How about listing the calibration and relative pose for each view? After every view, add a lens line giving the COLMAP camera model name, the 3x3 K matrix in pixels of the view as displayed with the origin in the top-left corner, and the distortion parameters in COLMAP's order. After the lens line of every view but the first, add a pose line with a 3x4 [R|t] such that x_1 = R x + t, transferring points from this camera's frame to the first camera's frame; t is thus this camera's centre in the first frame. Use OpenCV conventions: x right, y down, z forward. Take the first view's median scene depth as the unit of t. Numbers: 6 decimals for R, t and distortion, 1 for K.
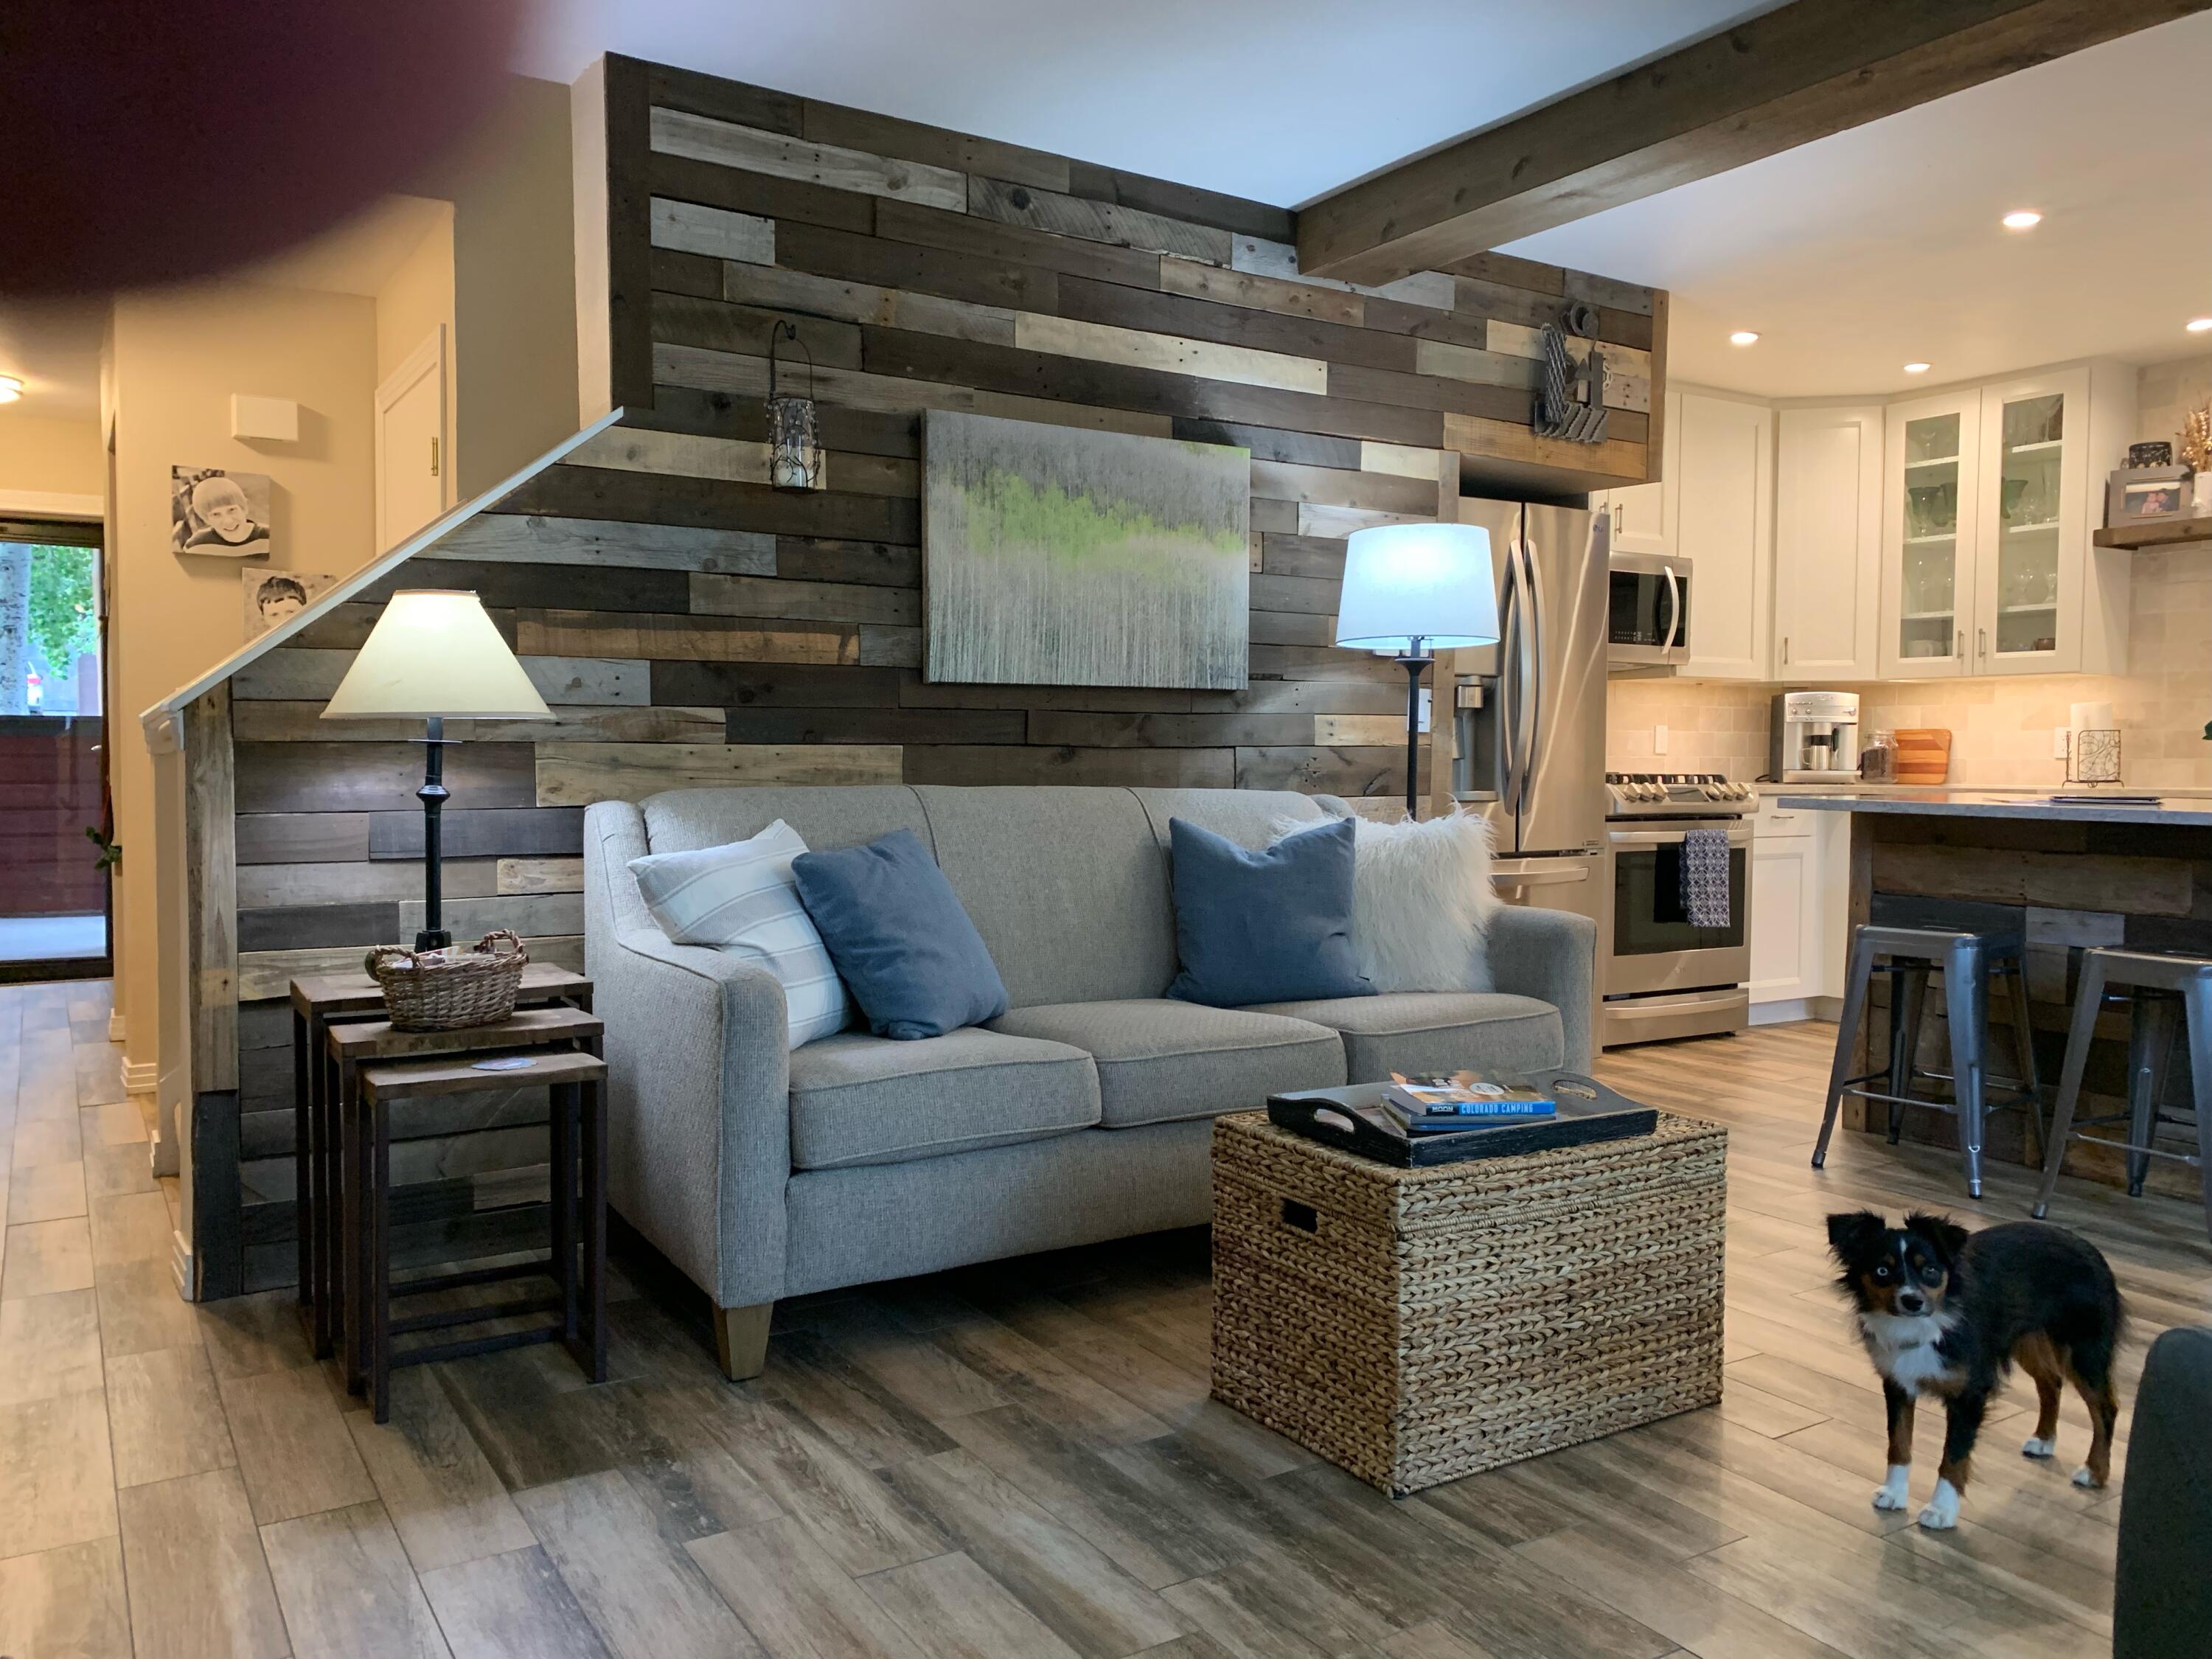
lens RADIAL K [[1677.6, 0, 1098.5], [0, 1677.6, 834.1], [0, 0, 1]] dist [0.037040, -0.037363]
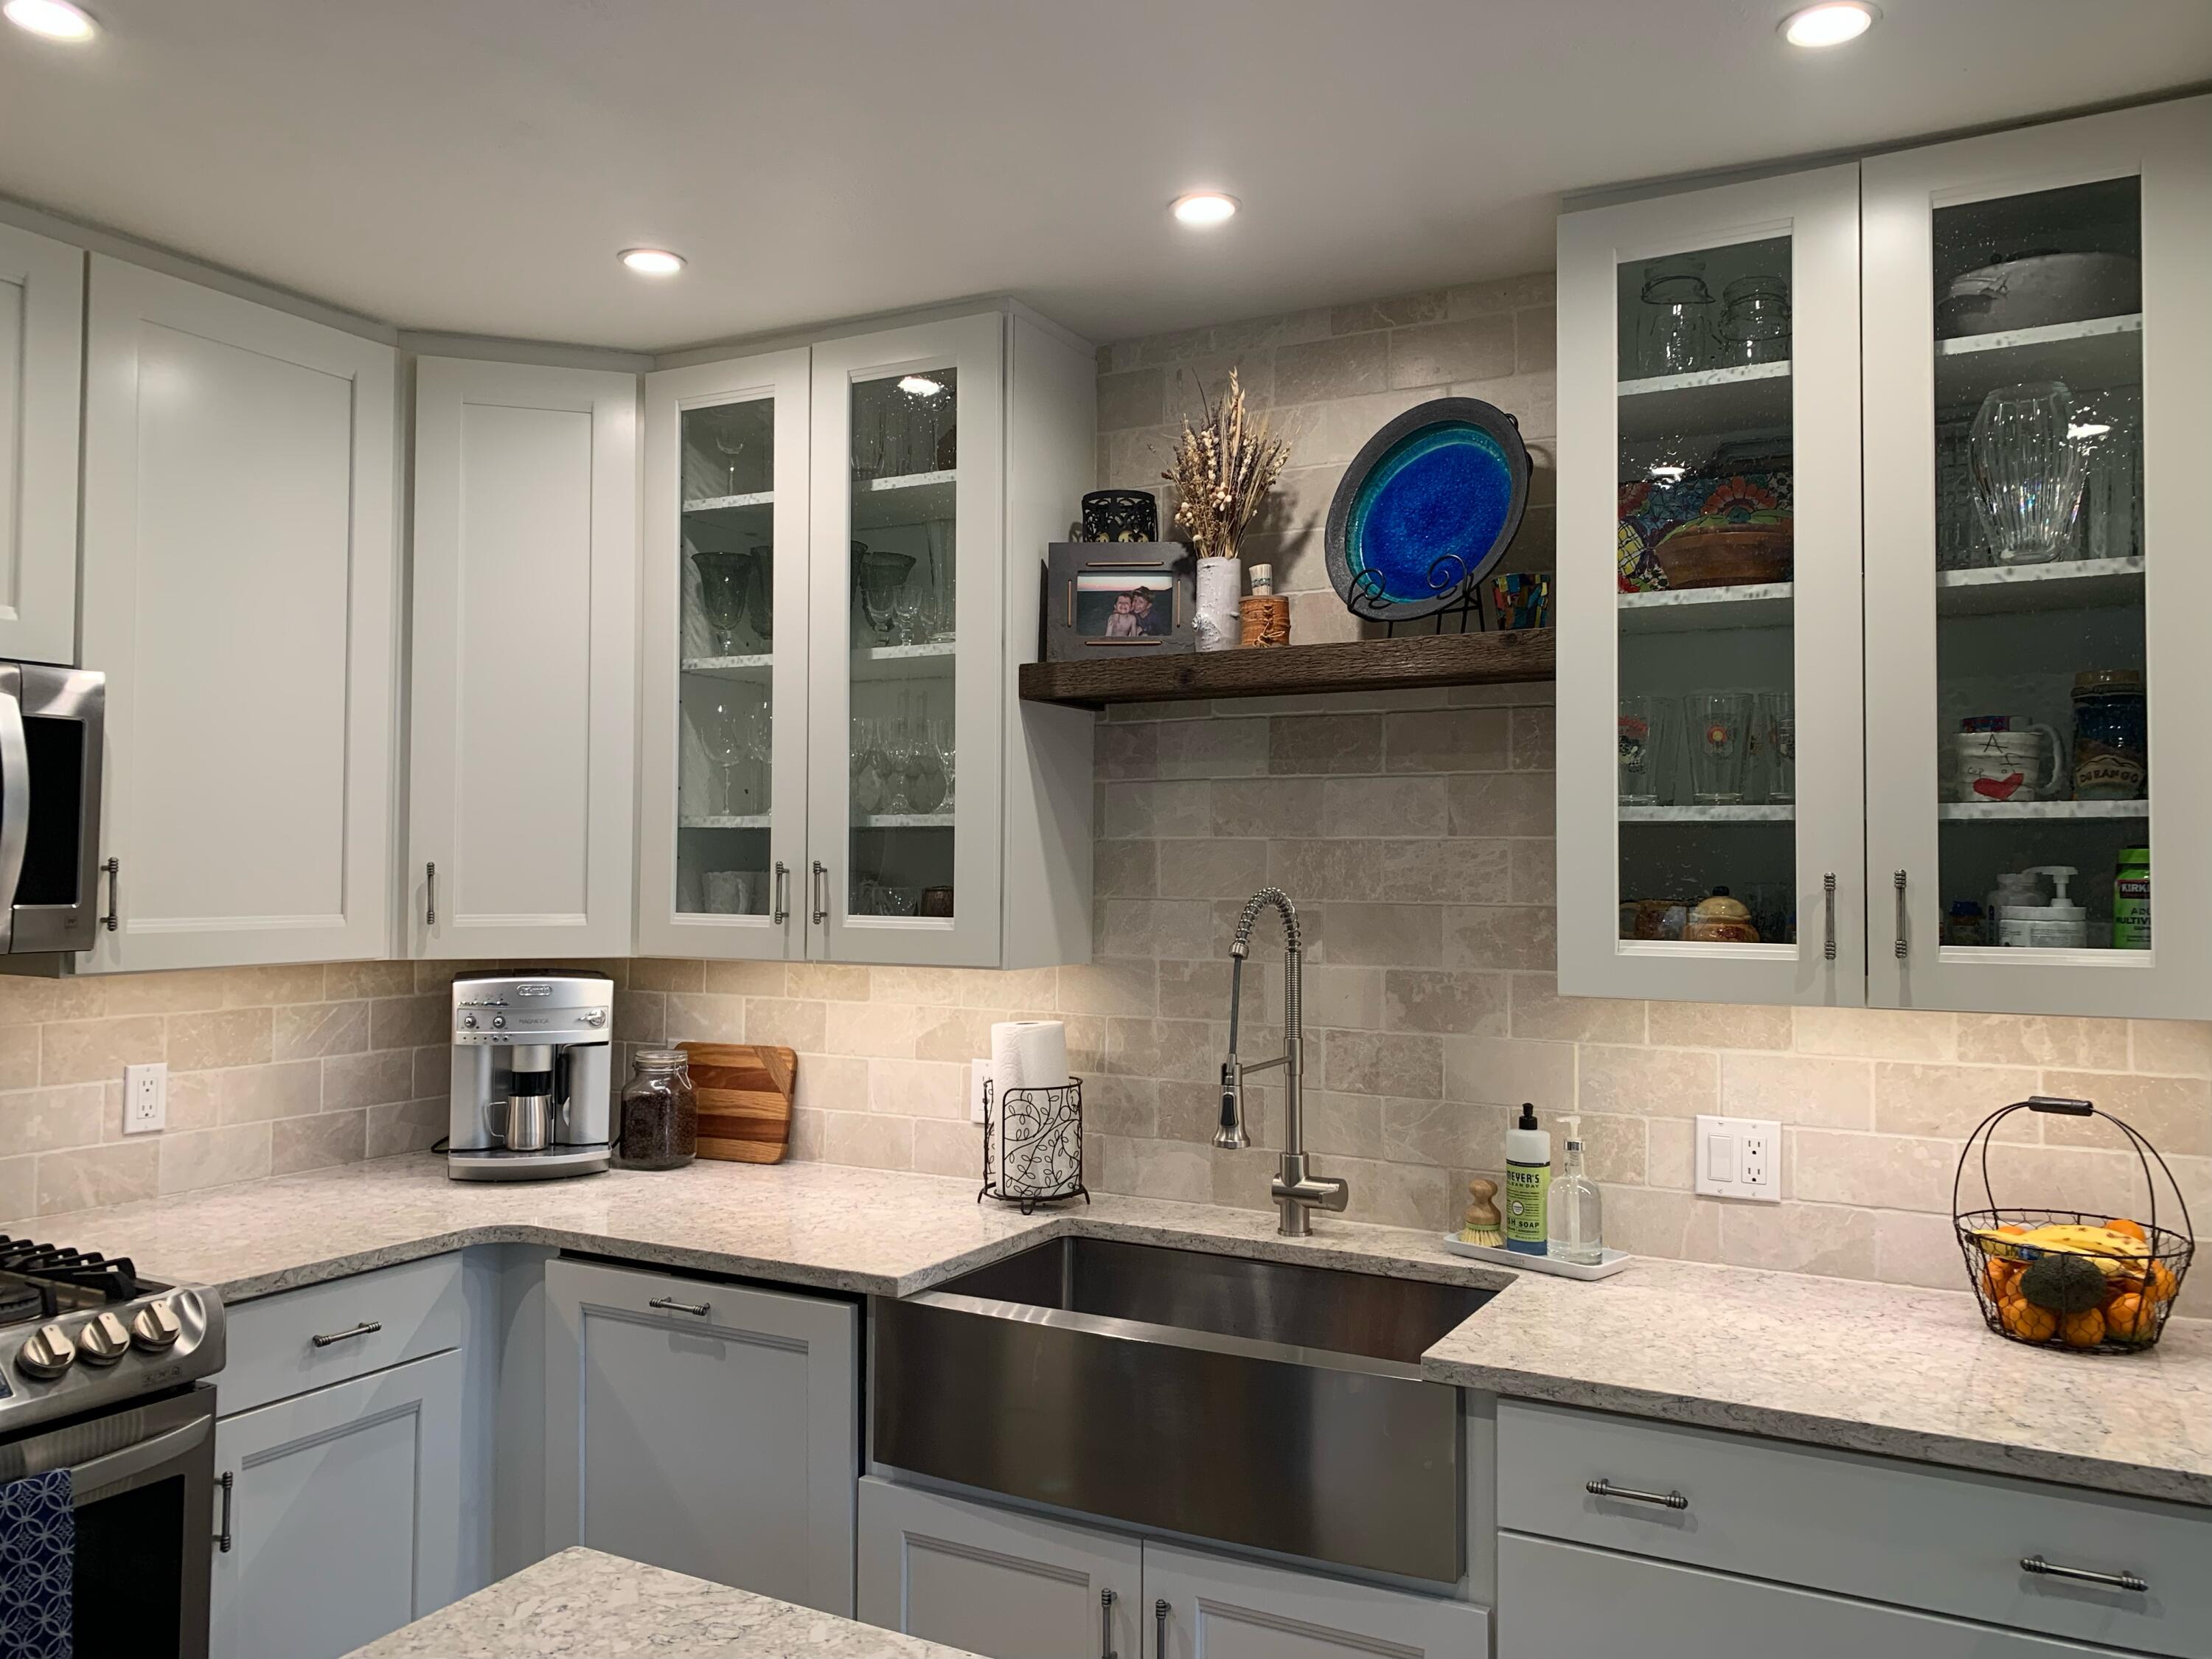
lens RADIAL K [[1677.6, 0, 1116.5], [0, 1677.6, 811.7], [0, 0, 1]] dist [0.037040, -0.037363]
pose [[0.867343, 0.018009, 0.497386, 0.374821], [0.019906, 0.997290, -0.070821, -0.103795], [-0.497313, 0.071327, 0.864634, 0.578108]]
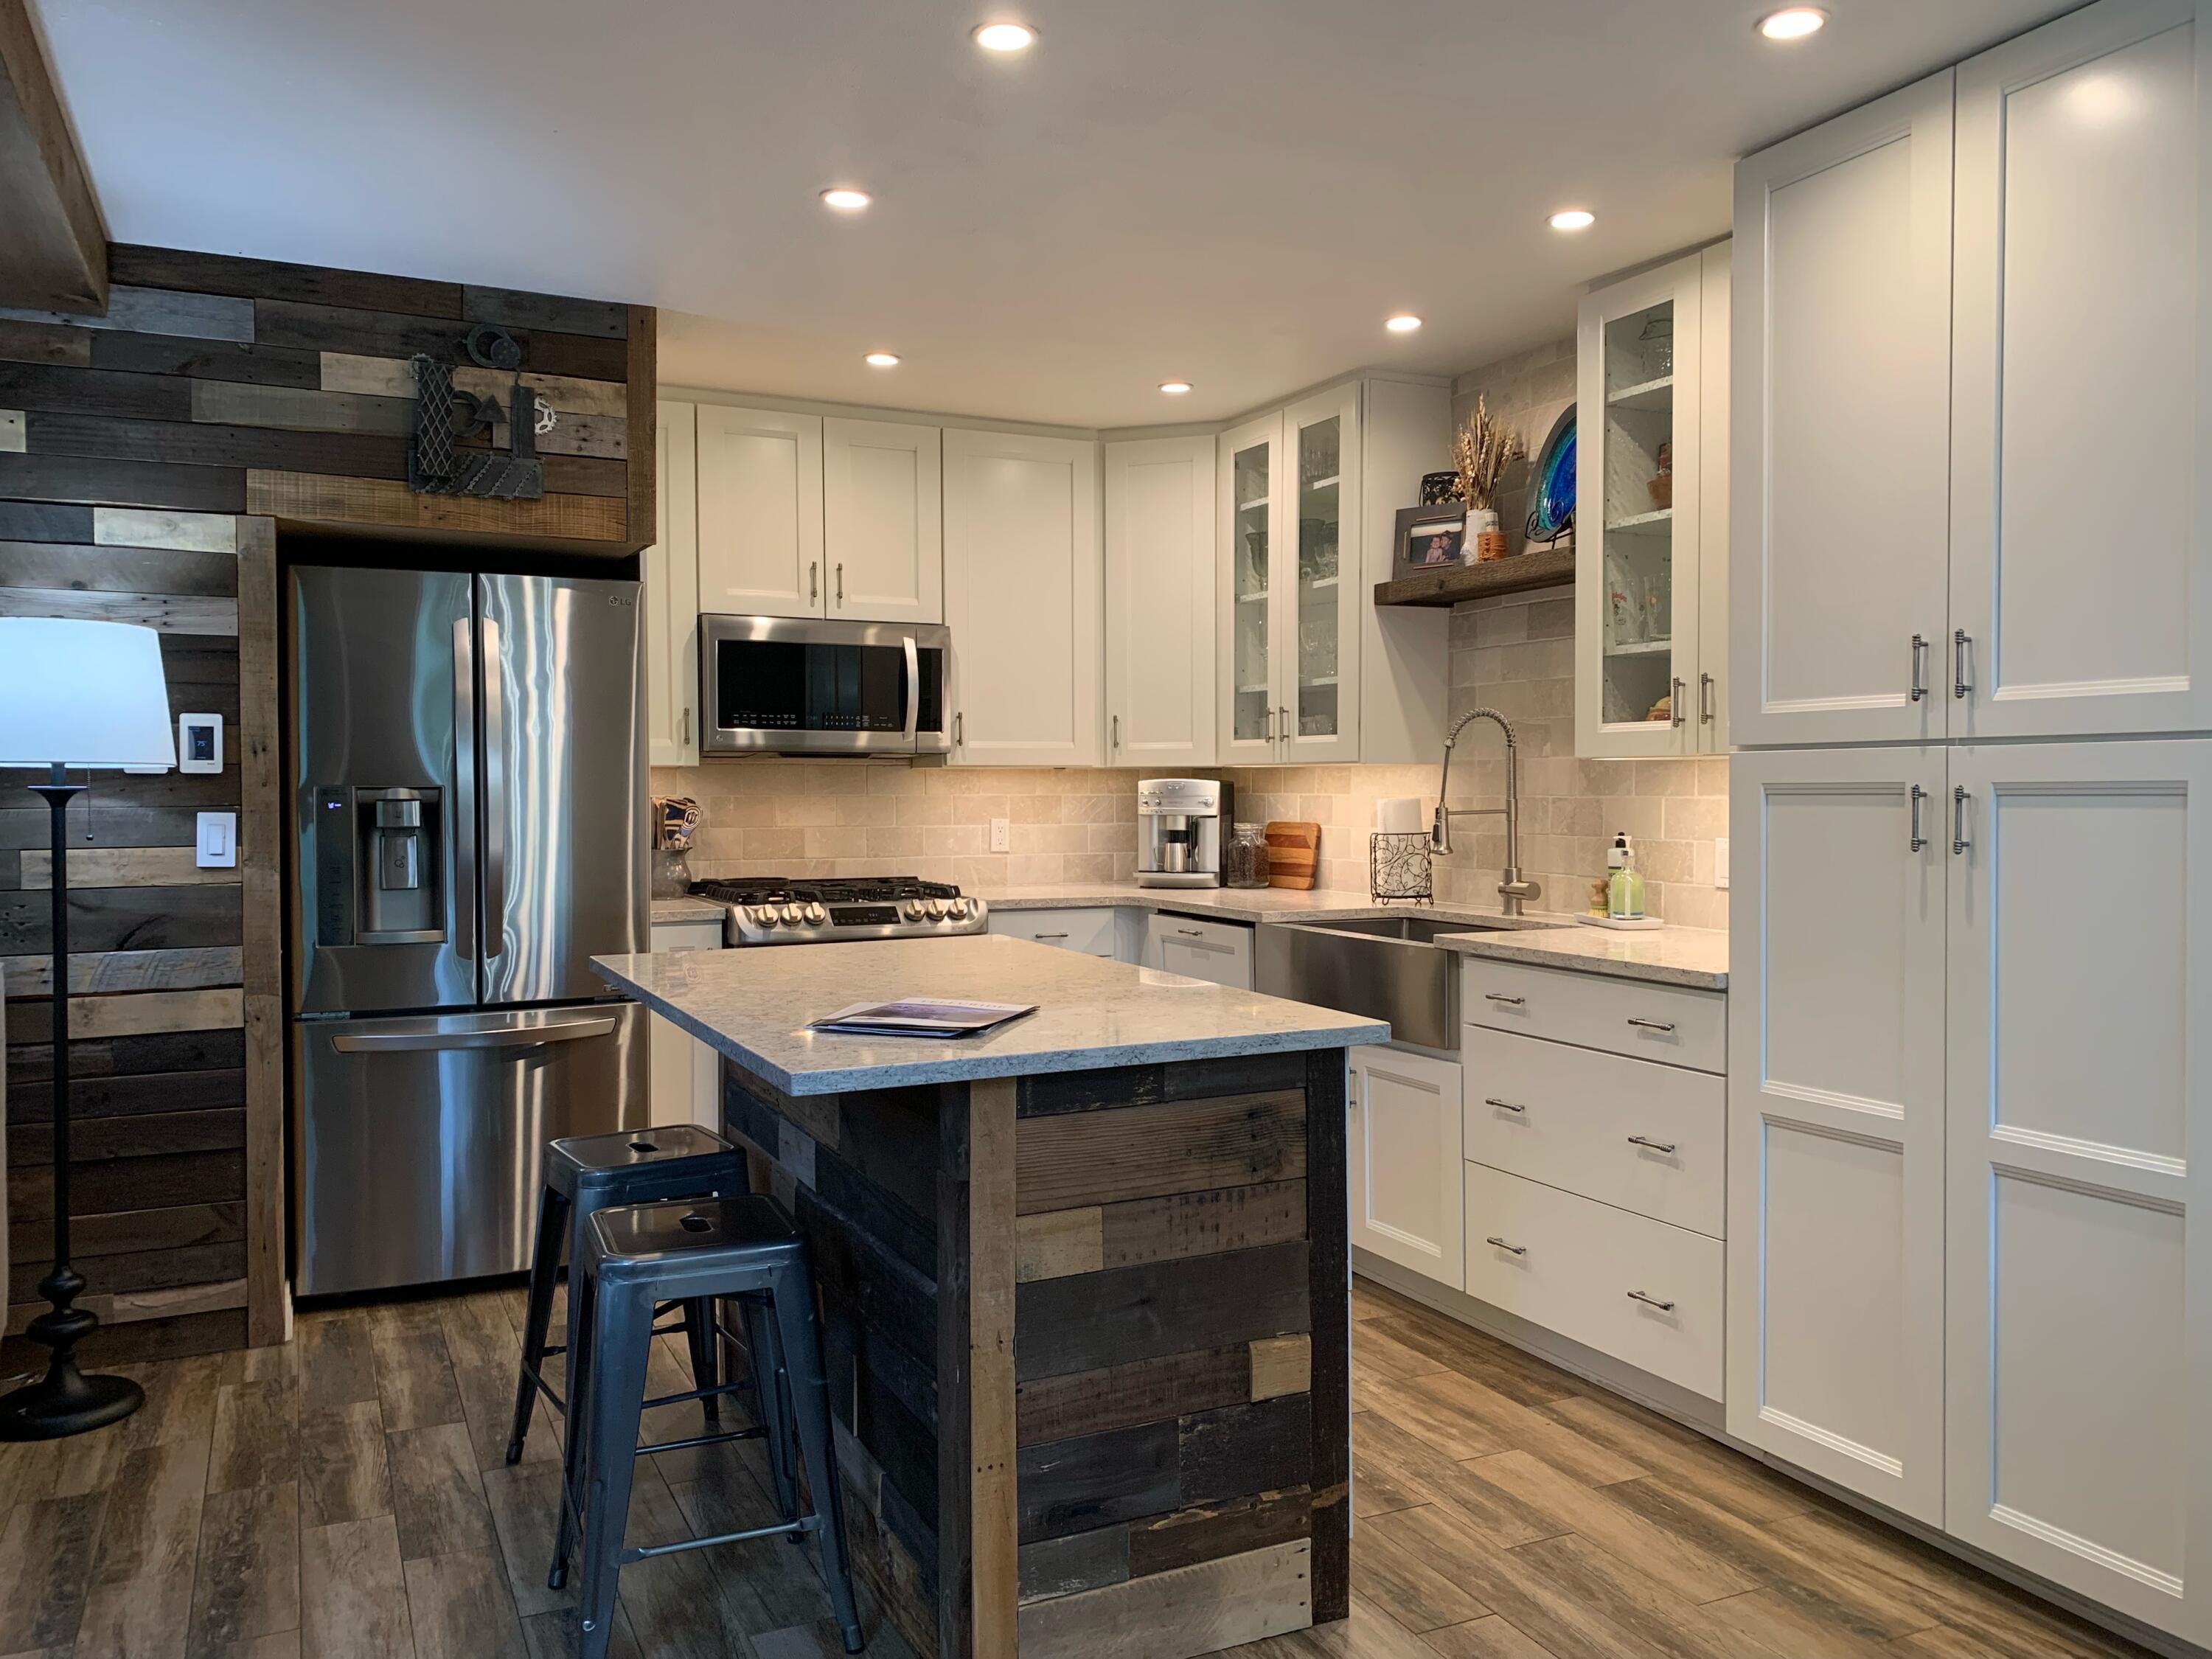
lens RADIAL K [[1677.6, 0, 1092.3], [0, 1677.6, 840.1], [0, 0, 1]] dist [0.037040, -0.037363]
pose [[0.992952, -0.003950, -0.118452, 0.539098], [0.002421, 0.999912, -0.013047, -0.048102], [0.118493, 0.012668, 0.992874, 0.193839]]
